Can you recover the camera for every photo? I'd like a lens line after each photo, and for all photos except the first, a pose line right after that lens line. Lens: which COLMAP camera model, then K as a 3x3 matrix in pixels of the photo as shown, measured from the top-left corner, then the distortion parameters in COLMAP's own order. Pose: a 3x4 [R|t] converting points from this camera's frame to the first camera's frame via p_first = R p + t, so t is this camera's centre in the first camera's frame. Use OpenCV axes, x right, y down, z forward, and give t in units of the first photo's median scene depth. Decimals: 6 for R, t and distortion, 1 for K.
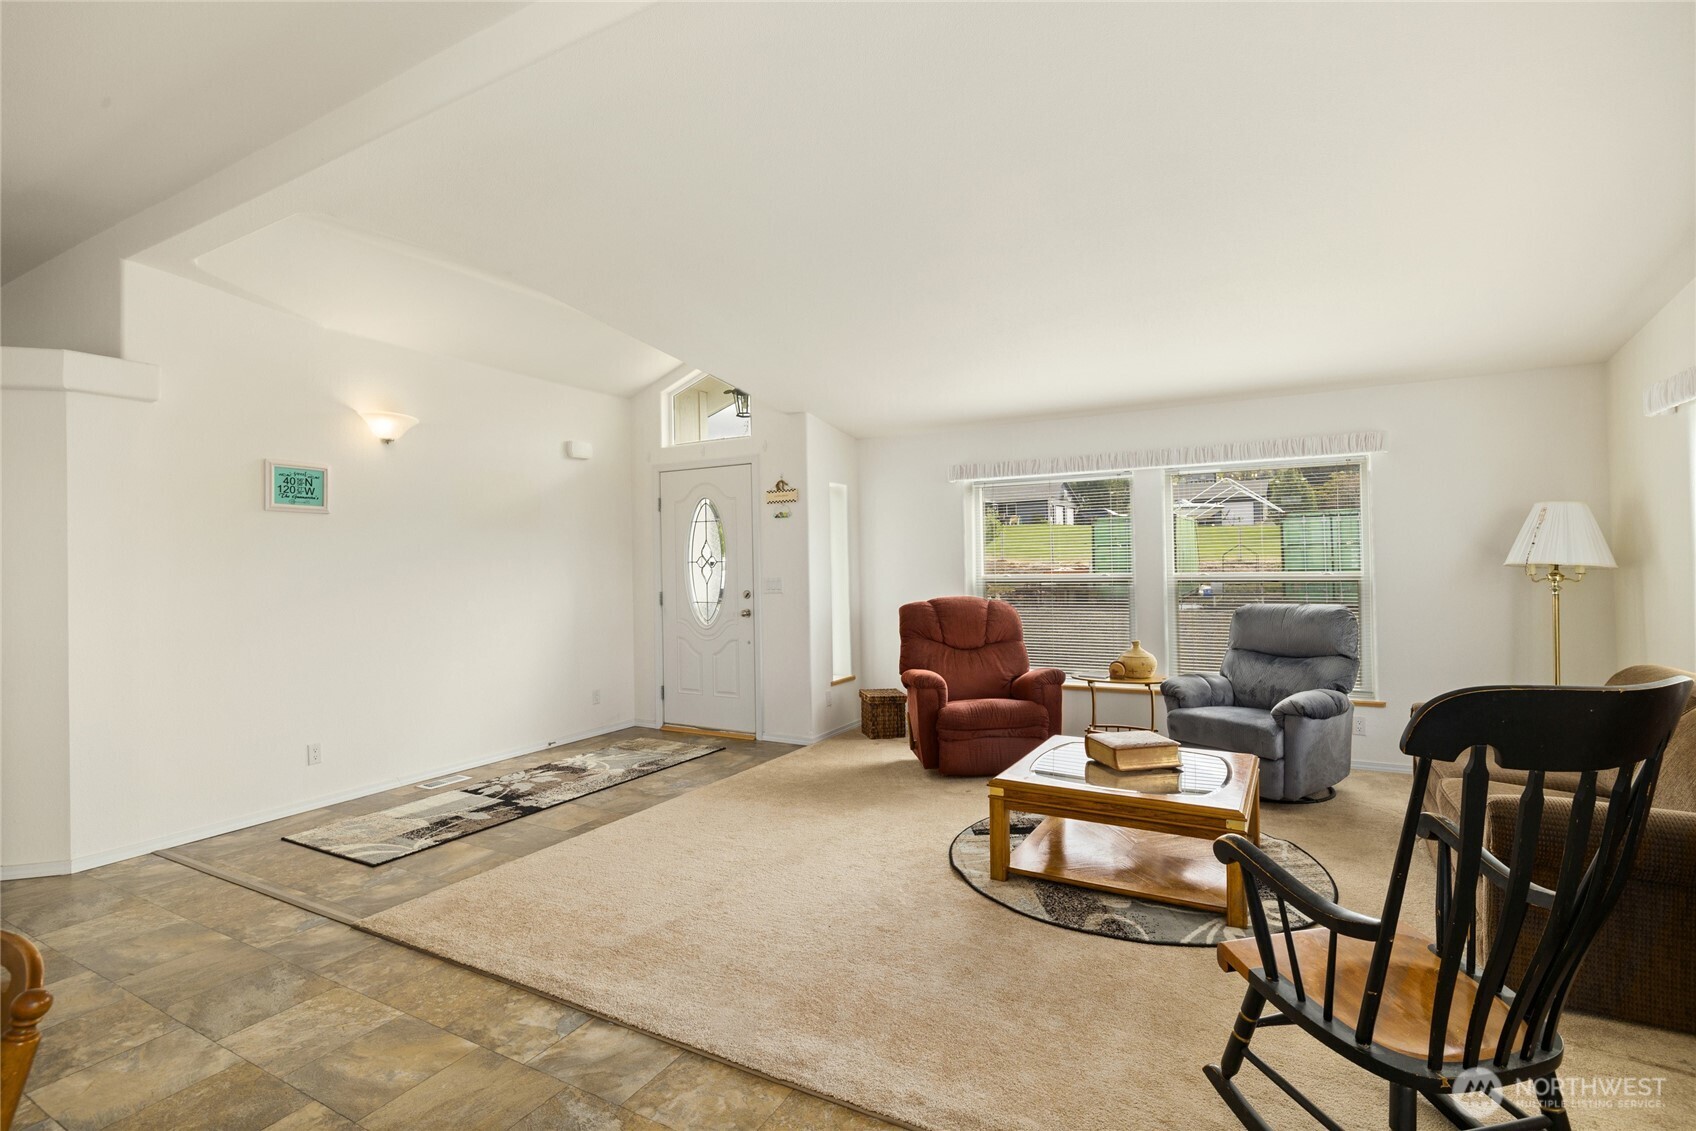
lens RADIAL K [[817.9, 0, 847.7], [0, 817.9, 564.6], [0, 0, 1]] dist [-0.014693, 0.003665]
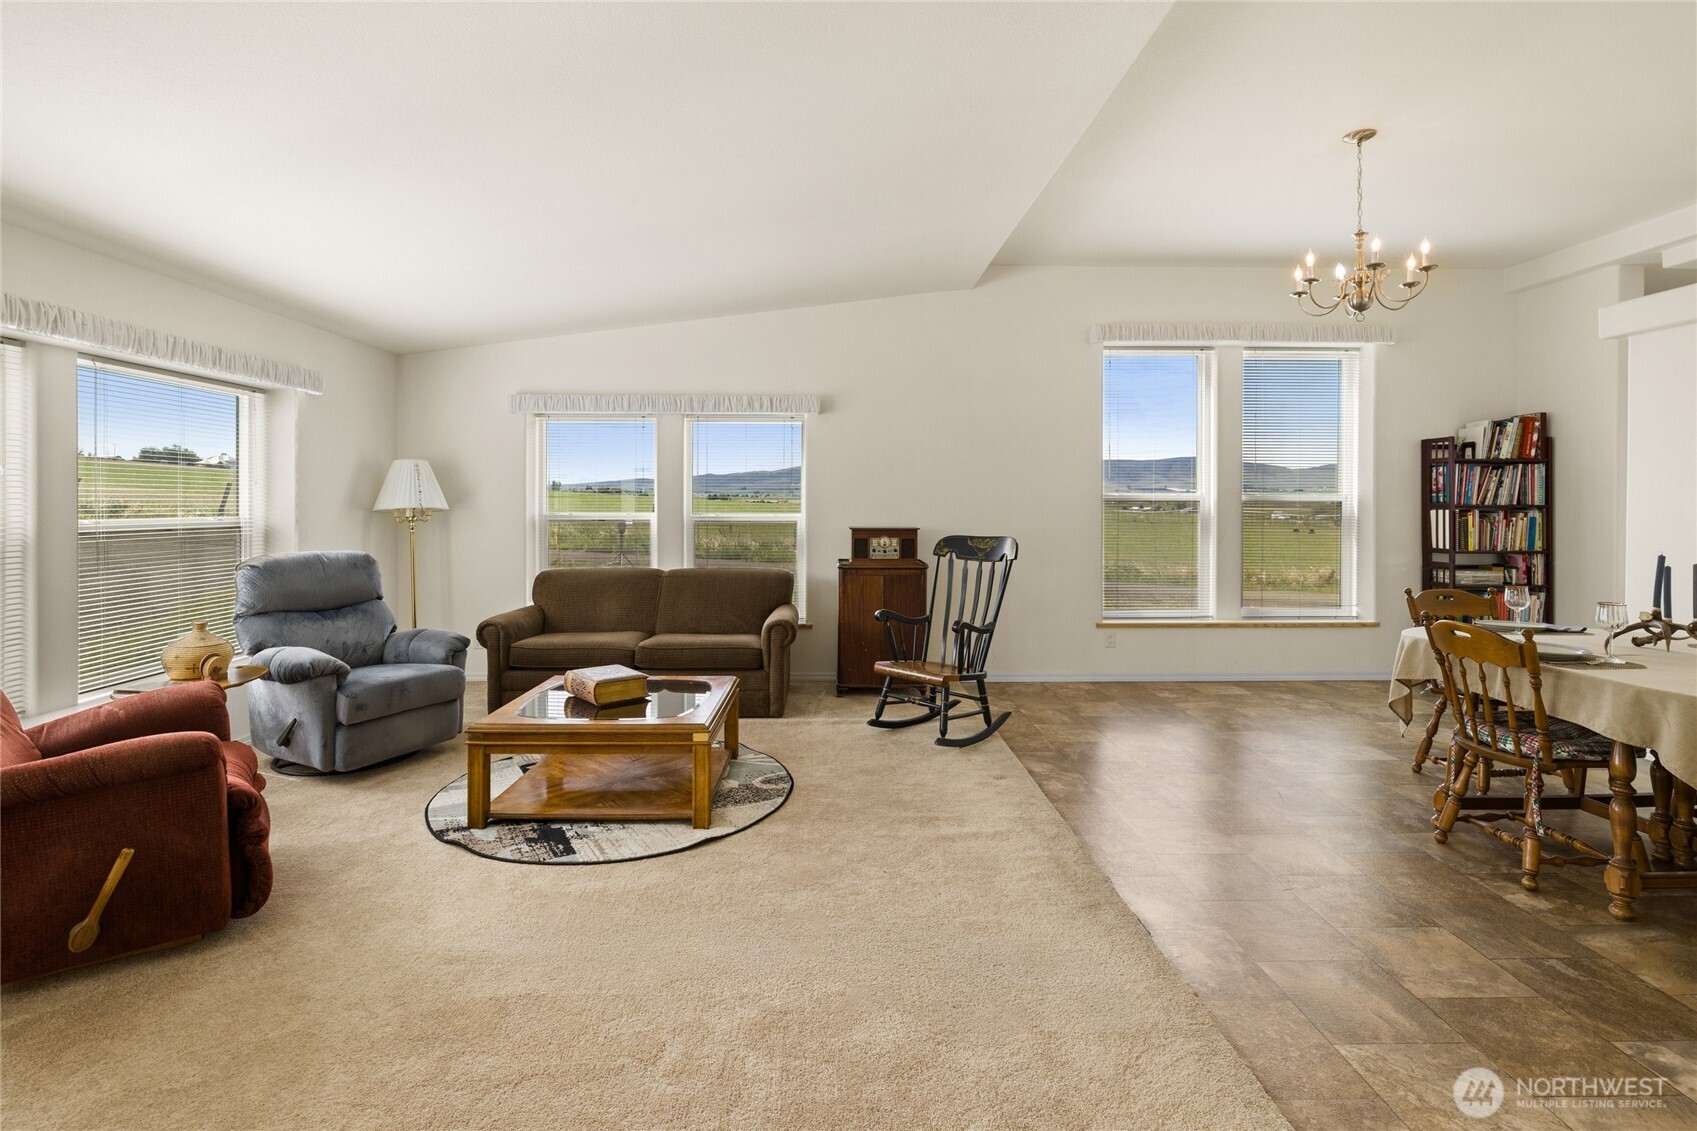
lens RADIAL K [[818.4, 0, 870.0], [0, 818.4, 500.5], [0, 0, 1]] dist [-0.014693, 0.003665]
pose [[-0.545631, 0.015608, 0.837880, -0.881822], [0.010285, 0.999876, -0.011928, 0.019152], [-0.837963, 0.002110, -0.545723, 1.645167]]
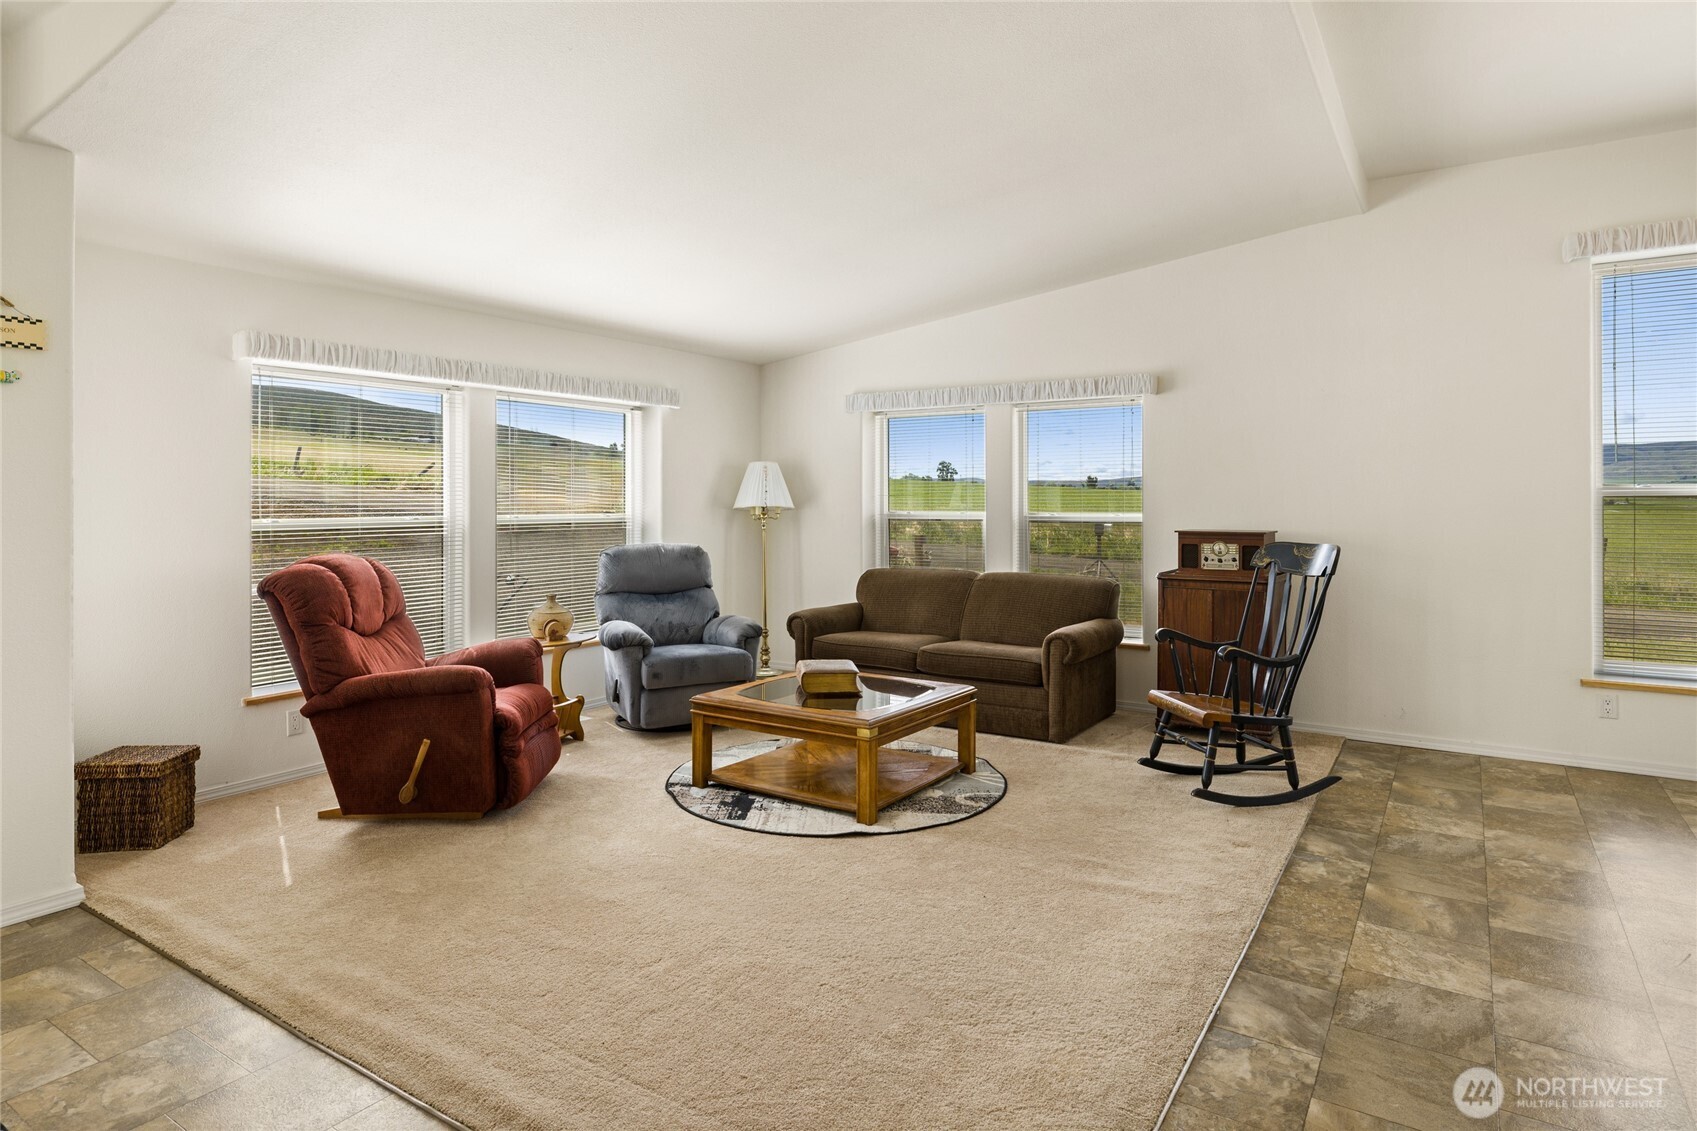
lens RADIAL K [[991.4, 0, 853.8], [0, 991.4, 489.2], [0, 0, 1]] dist [-0.006189, -0.001774]
pose [[0.038259, 0.026851, 0.998907, -1.201056], [0.006052, 0.999614, -0.027102, 0.028097], [-0.999250, 0.007082, 0.038082, 1.174606]]
